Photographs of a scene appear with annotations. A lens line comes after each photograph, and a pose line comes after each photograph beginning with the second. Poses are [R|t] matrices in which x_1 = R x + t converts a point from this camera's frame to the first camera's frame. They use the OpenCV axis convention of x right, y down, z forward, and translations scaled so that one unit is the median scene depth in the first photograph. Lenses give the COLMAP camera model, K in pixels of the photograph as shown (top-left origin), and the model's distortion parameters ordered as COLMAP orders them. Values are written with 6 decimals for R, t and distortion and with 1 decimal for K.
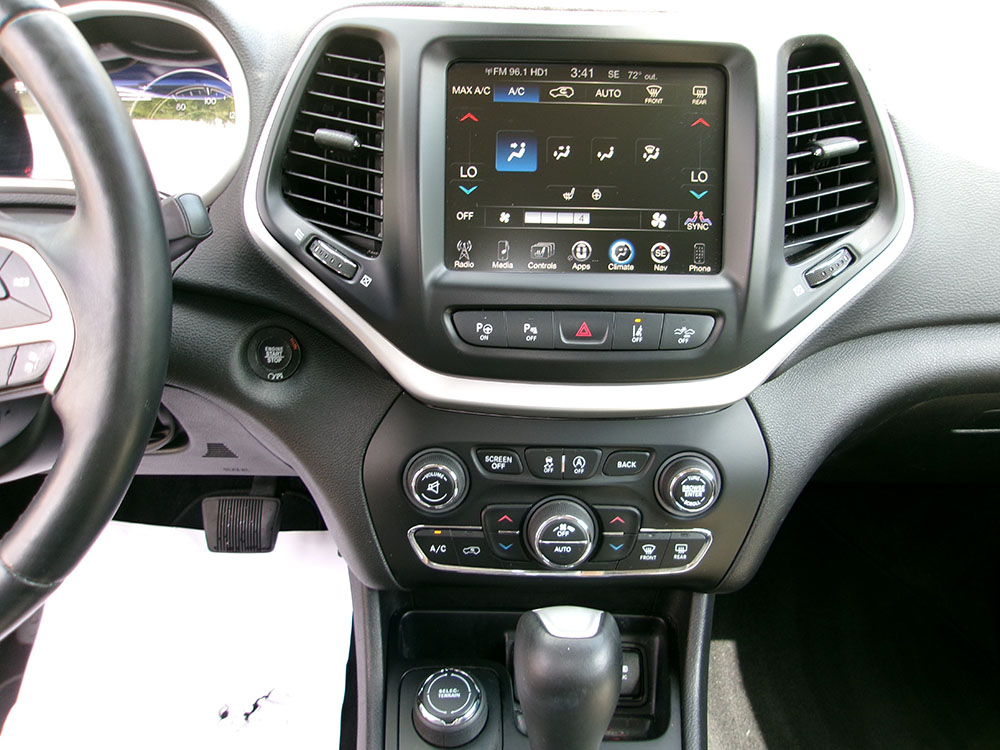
lens RADIAL K [[779.1, 0, 512.4], [0, 779.1, 374.2], [0, 0, 1]] dist [-0.056113, 0.107649]
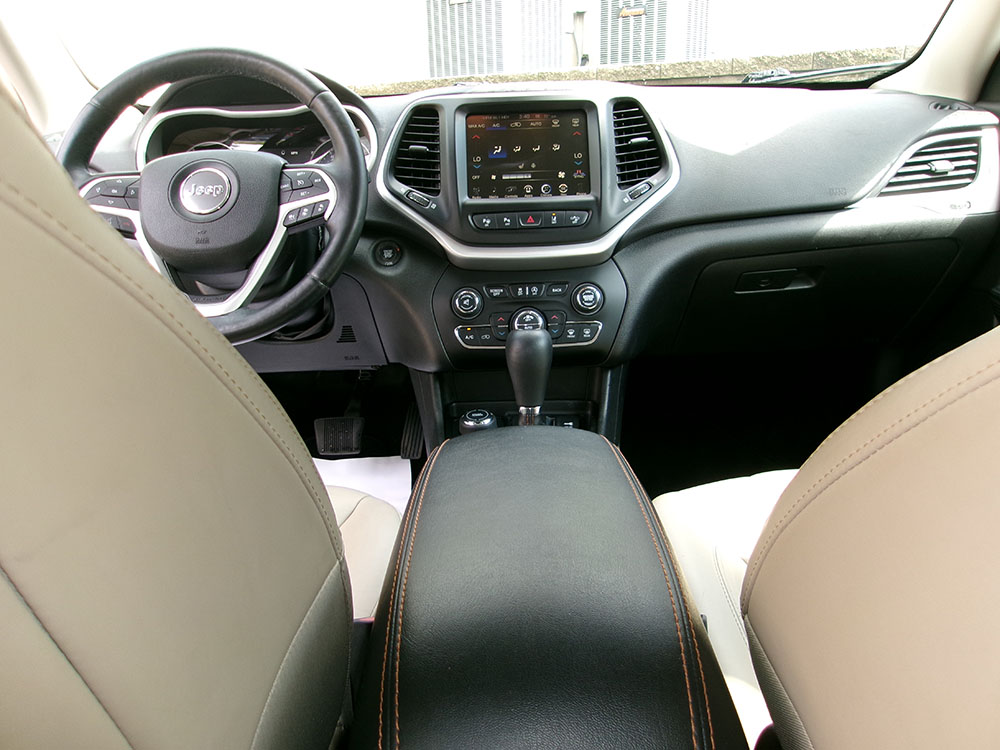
lens RADIAL K [[779.1, 0, 512.4], [0, 779.1, 374.2], [0, 0, 1]] dist [-0.056113, 0.107649]
pose [[0.998600, -0.051182, -0.013384, 0.045960], [0.047794, 0.981282, -0.186553, 0.789312], [0.022682, 0.185652, 0.982354, -1.122299]]
